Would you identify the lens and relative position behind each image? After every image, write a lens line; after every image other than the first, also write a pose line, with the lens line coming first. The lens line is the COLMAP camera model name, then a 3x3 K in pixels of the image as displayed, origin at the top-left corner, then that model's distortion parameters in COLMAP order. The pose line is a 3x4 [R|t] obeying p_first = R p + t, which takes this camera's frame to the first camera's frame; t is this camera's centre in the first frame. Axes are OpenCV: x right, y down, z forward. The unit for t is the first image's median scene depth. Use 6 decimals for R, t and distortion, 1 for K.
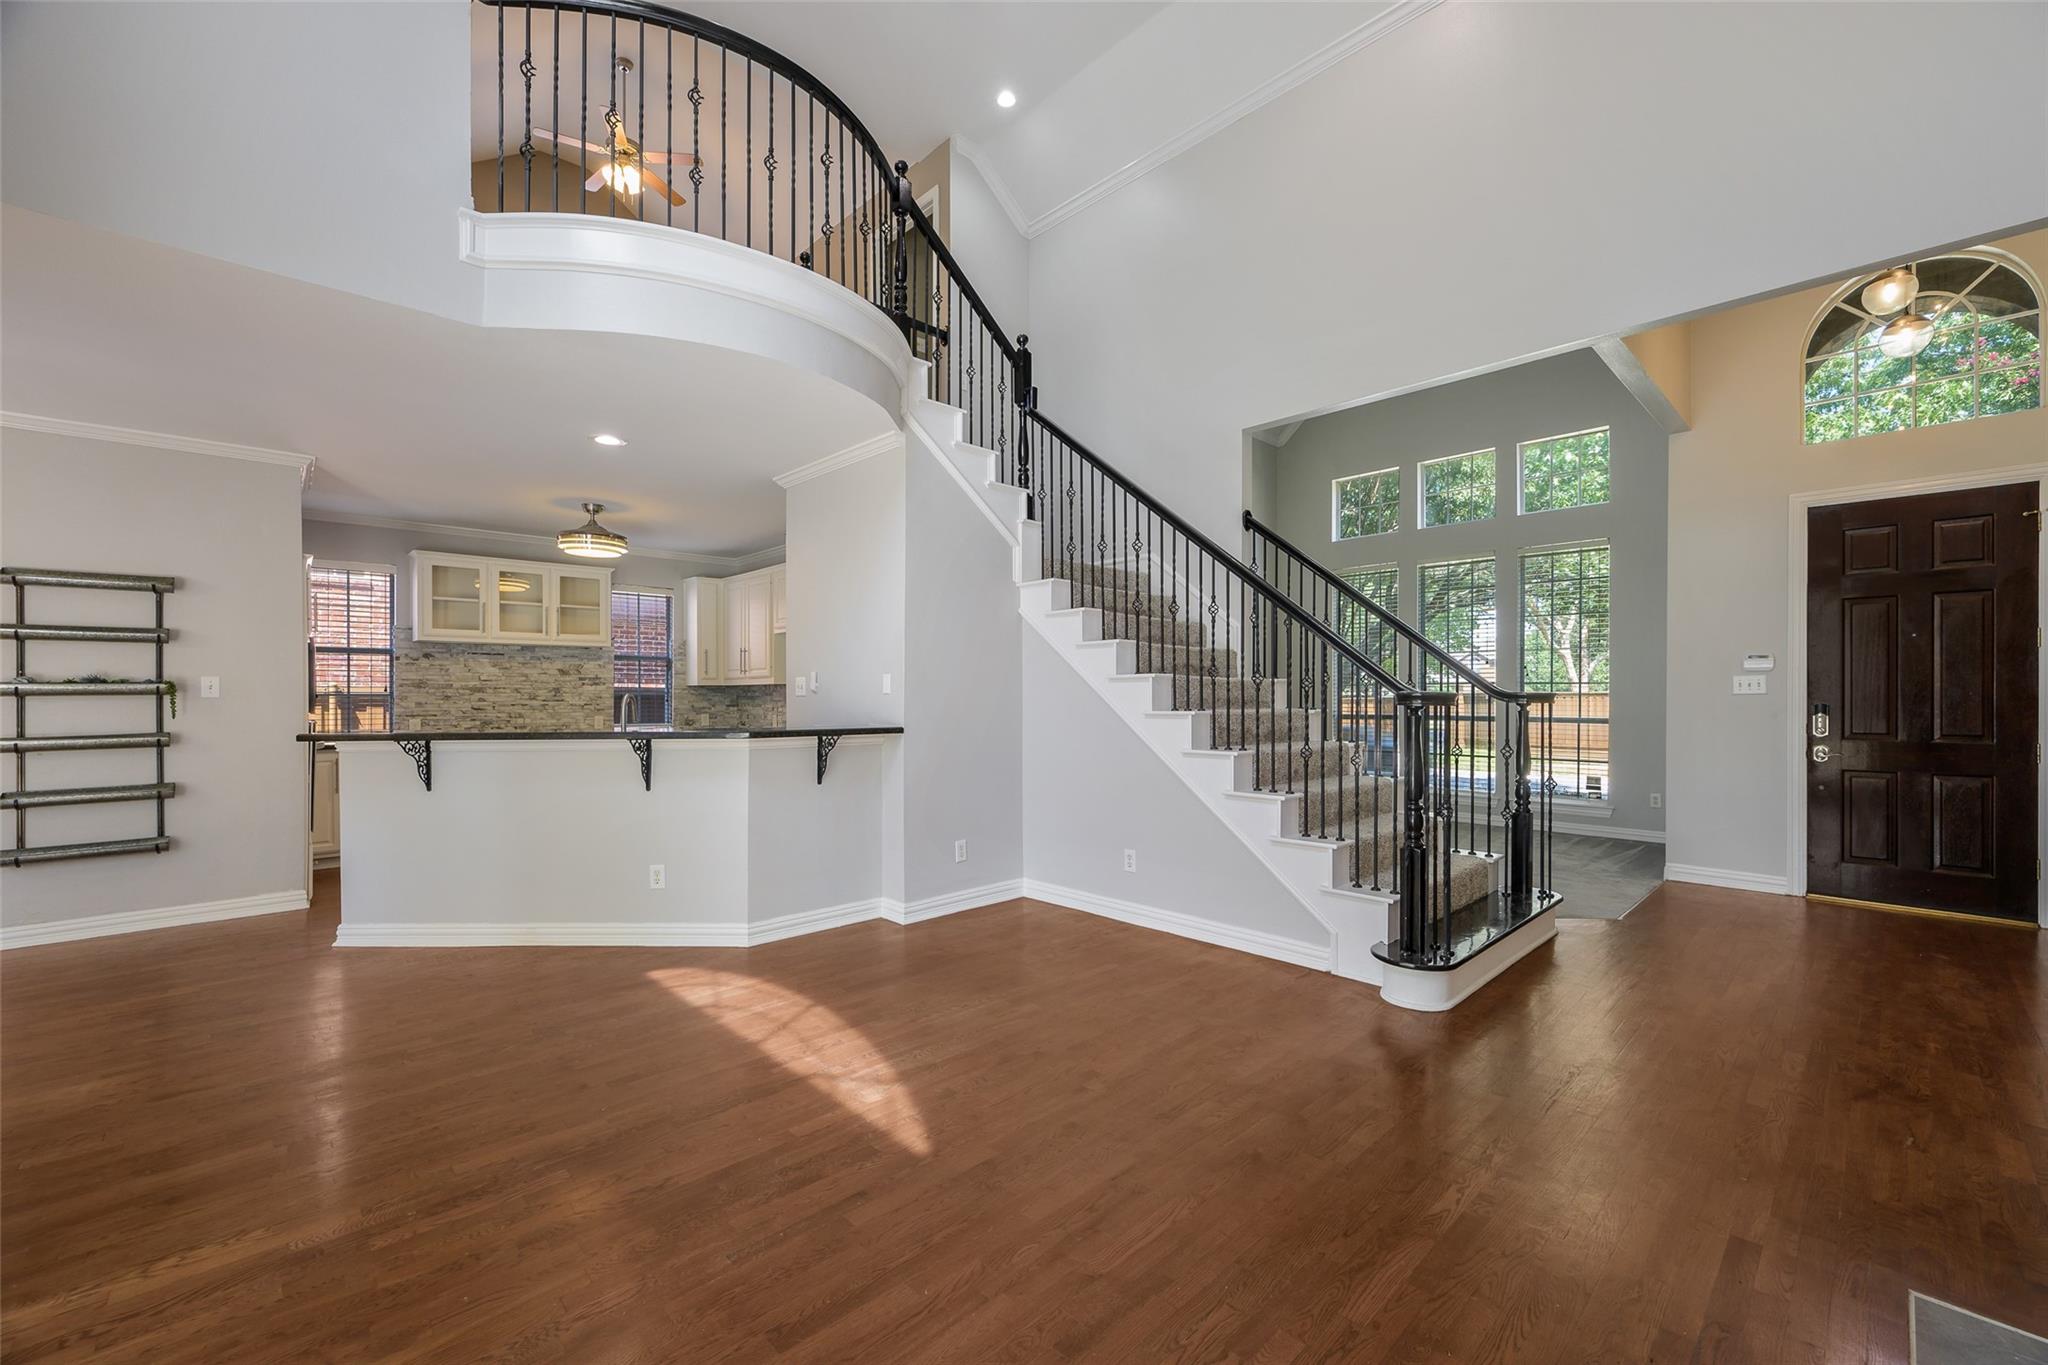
lens RADIAL K [[824.7, 0, 1034.0], [0, 824.7, 695.0], [0, 0, 1]] dist [-0.003899, -0.000346]
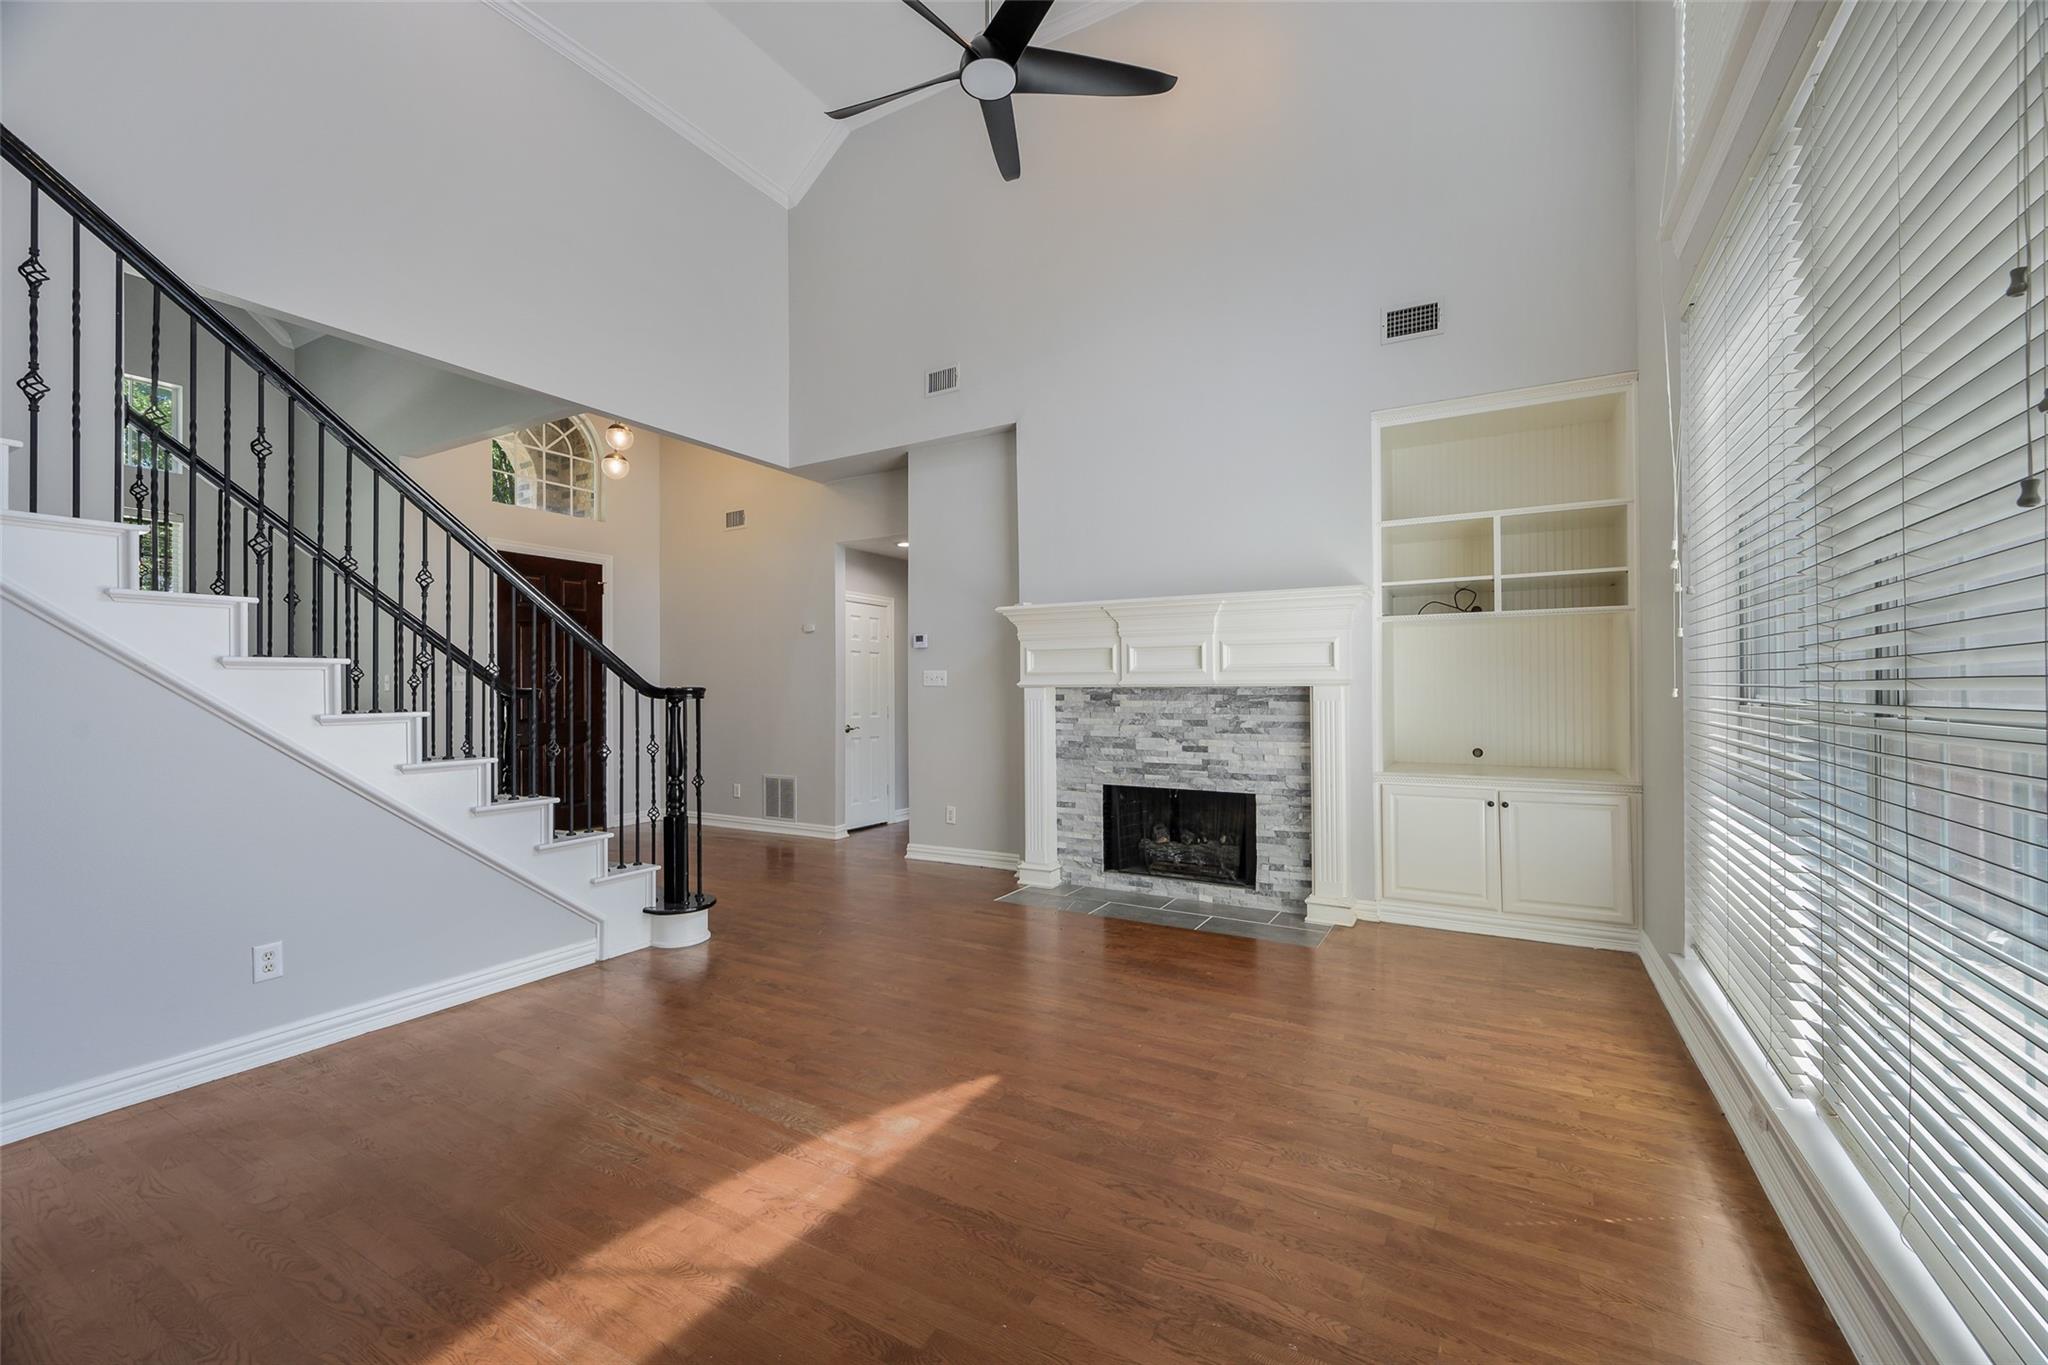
lens RADIAL K [[824.7, 0, 1016.8], [0, 824.7, 683.8], [0, 0, 1]] dist [-0.003899, -0.000346]
pose [[-0.270219, 0.008169, 0.962764, -0.761169], [0.007730, 0.999950, -0.006315, 0.003550], [-0.962768, 0.005735, -0.270268, 0.769455]]
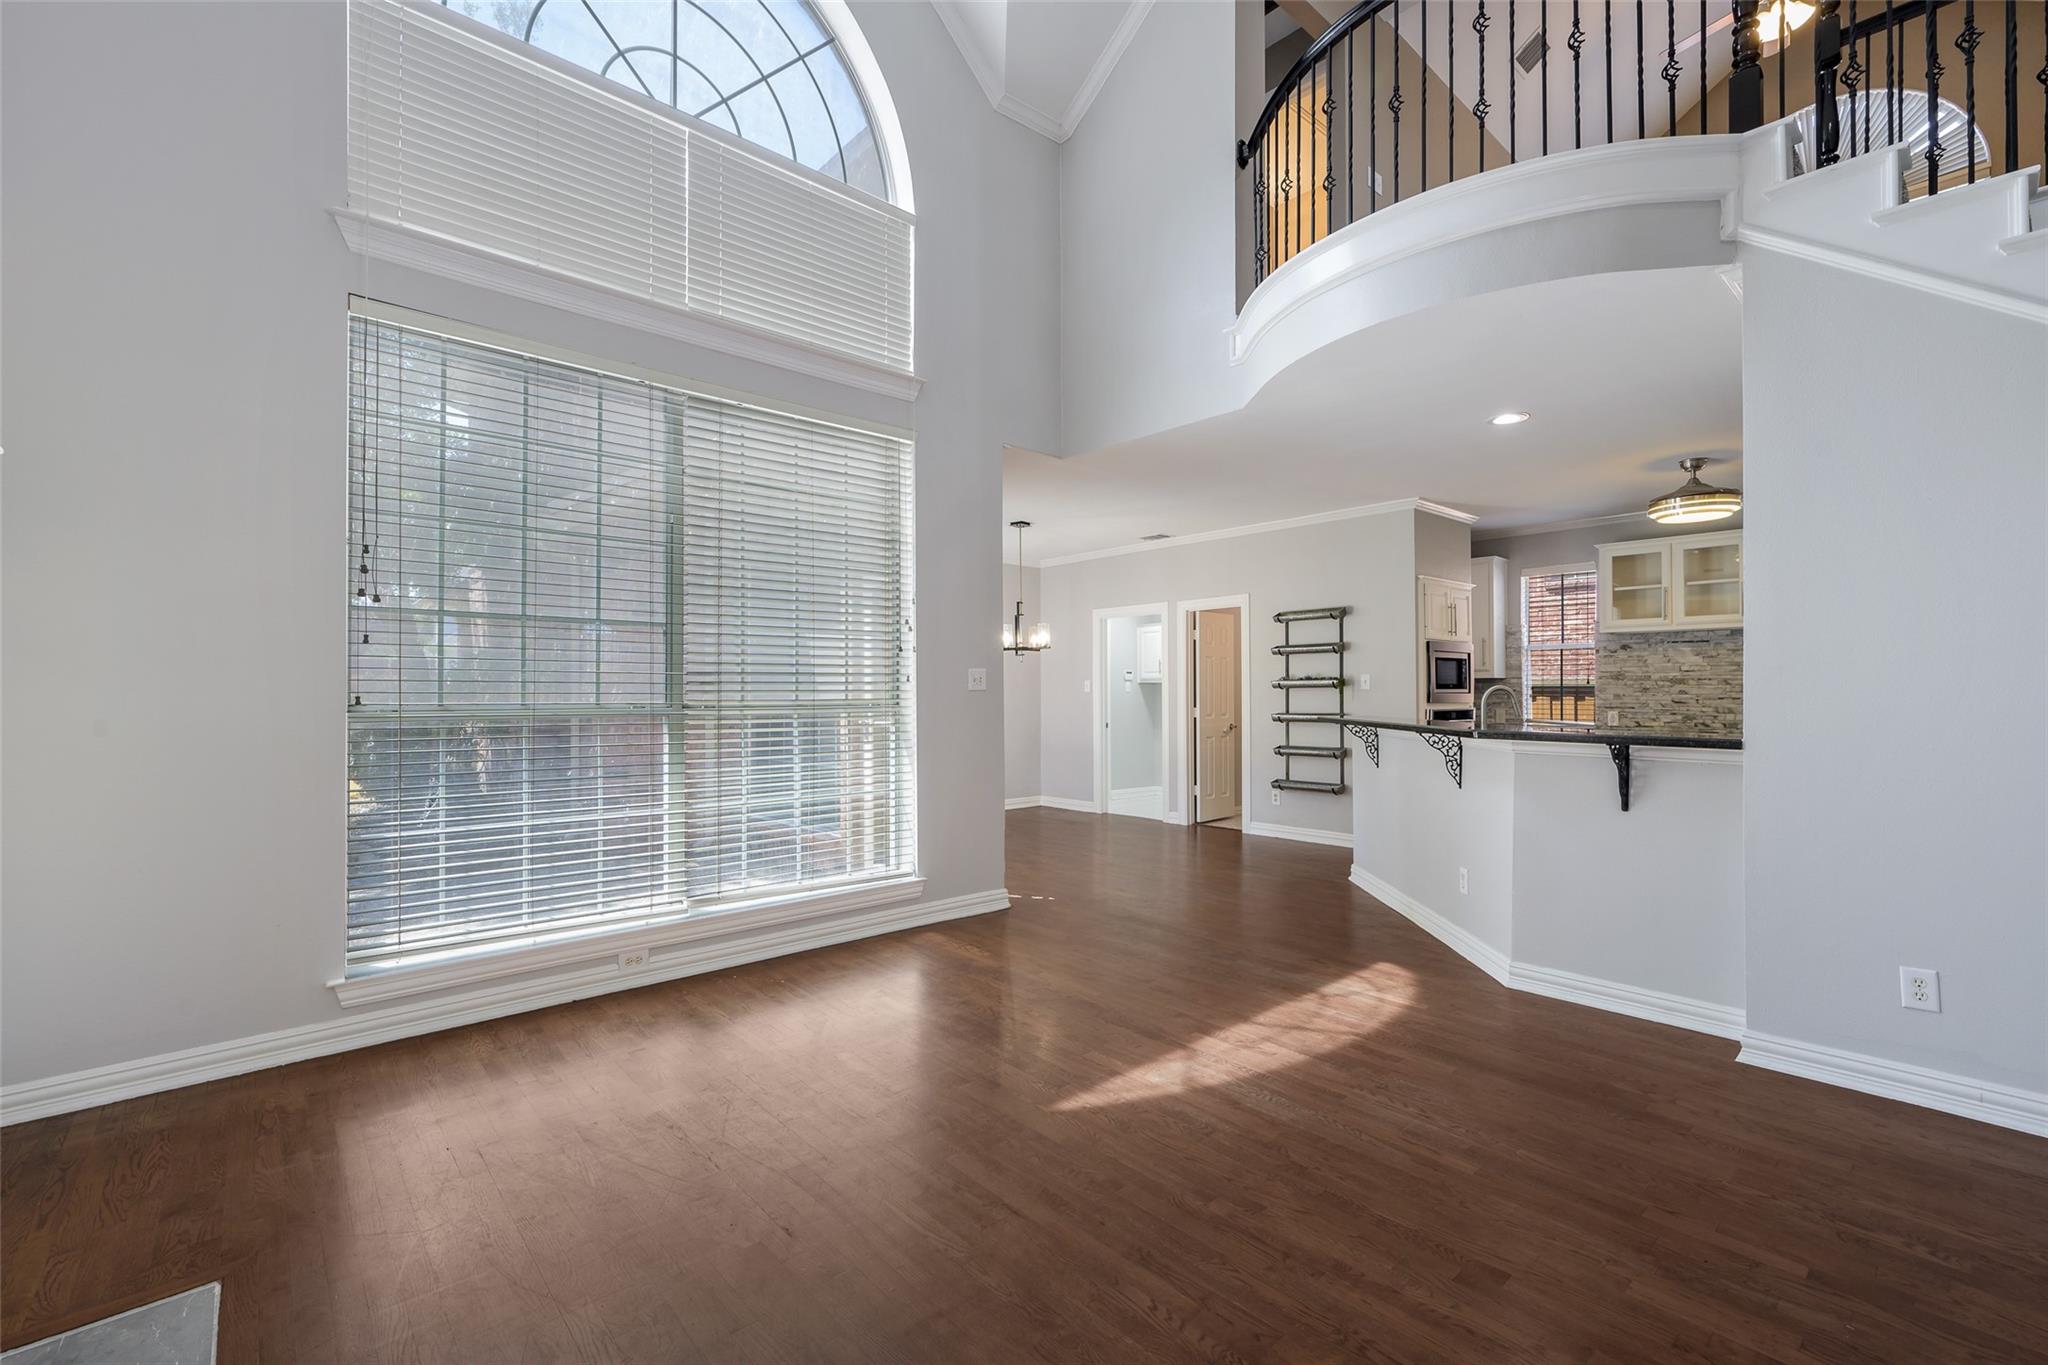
lens RADIAL K [[869.7, 0, 1032.0], [0, 869.7, 683.4], [0, 0, 1]] dist [-0.000993, -0.000198]
pose [[-0.027629, -0.004587, -0.999608, 0.614522], [0.002013, 0.999987, -0.004644, -0.001783], [0.999616, -0.002141, -0.027619, 0.596964]]
